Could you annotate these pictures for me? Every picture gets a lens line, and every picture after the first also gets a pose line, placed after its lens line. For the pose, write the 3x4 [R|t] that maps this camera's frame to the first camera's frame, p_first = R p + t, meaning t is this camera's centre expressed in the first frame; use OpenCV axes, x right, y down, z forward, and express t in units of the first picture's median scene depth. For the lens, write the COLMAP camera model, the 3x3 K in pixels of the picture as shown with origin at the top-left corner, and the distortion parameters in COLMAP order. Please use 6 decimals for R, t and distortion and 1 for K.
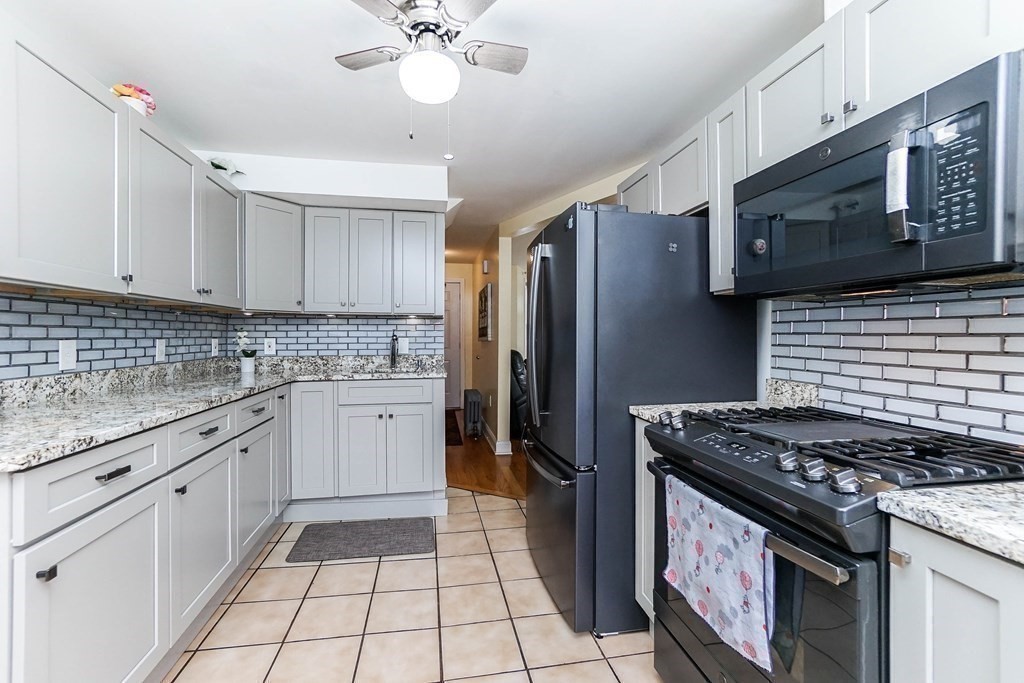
lens RADIAL K [[445.0, 0, 508.2], [0, 445.0, 341.7], [0, 0, 1]] dist [-0.011929, 0.008211]
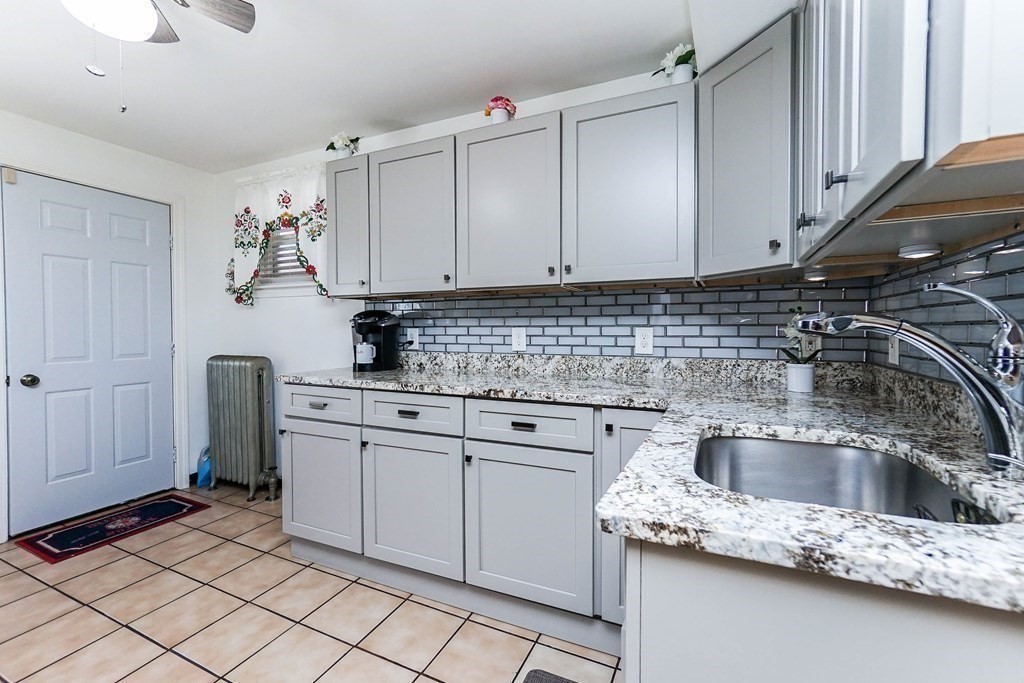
lens RADIAL K [[445.0, 0, 508.9], [0, 445.0, 333.8], [0, 0, 1]] dist [-0.011929, 0.008211]
pose [[-0.577963, 0.016299, -0.815901, 0.050436], [-0.007111, 0.999662, 0.025006, -0.014851], [0.816032, 0.020254, -0.577651, 1.491327]]
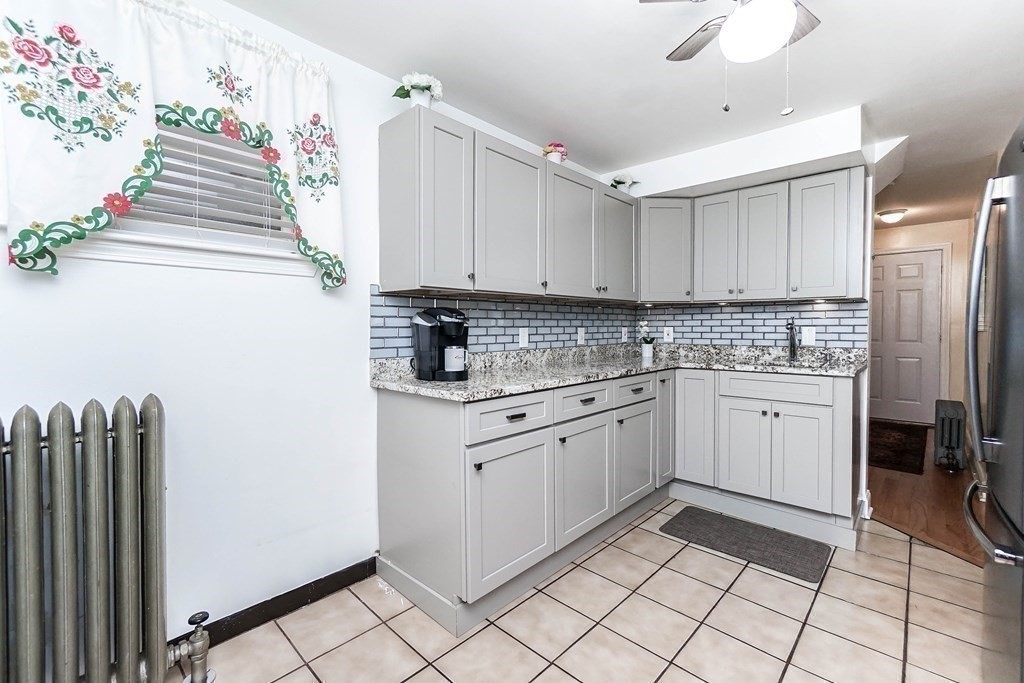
lens RADIAL K [[445.0, 0, 501.4], [0, 445.0, 341.5], [0, 0, 1]] dist [-0.011929, 0.008211]
pose [[0.586334, 0.026652, -0.809631, 0.165025], [-0.008273, 0.999604, 0.026914, 0.002478], [0.810027, -0.009082, 0.586322, 0.043614]]
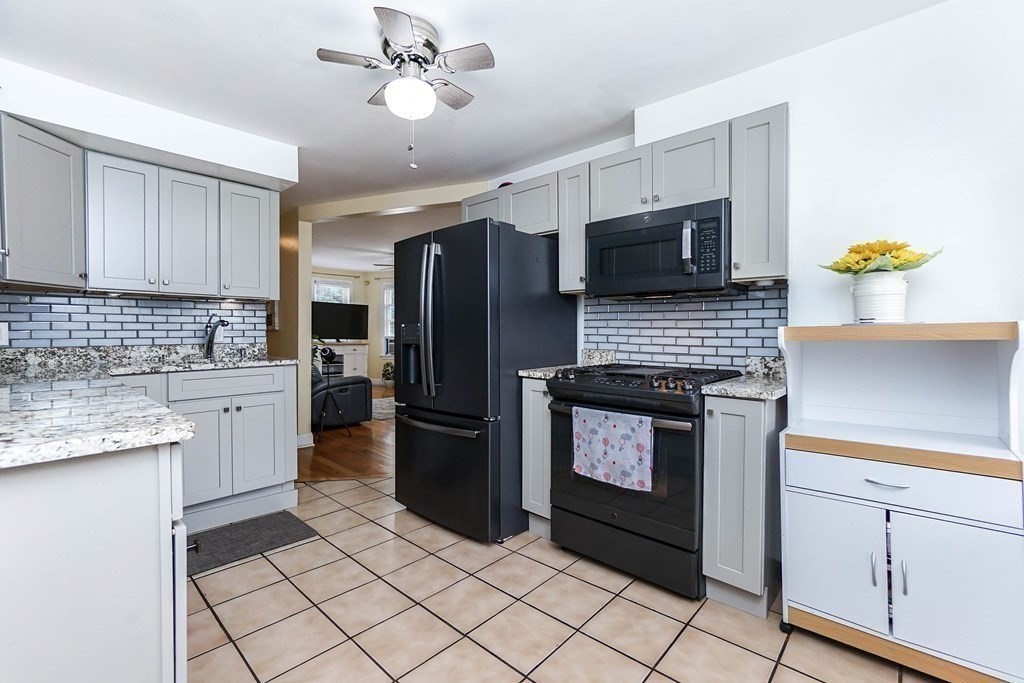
lens RADIAL K [[445.0, 0, 512.7], [0, 445.0, 341.0], [0, 0, 1]] dist [-0.011929, 0.008211]
pose [[0.800104, -0.013848, 0.599701, -0.466038], [0.007098, 0.999882, 0.013619, 0.026974], [-0.599819, -0.006641, 0.800108, -0.081283]]
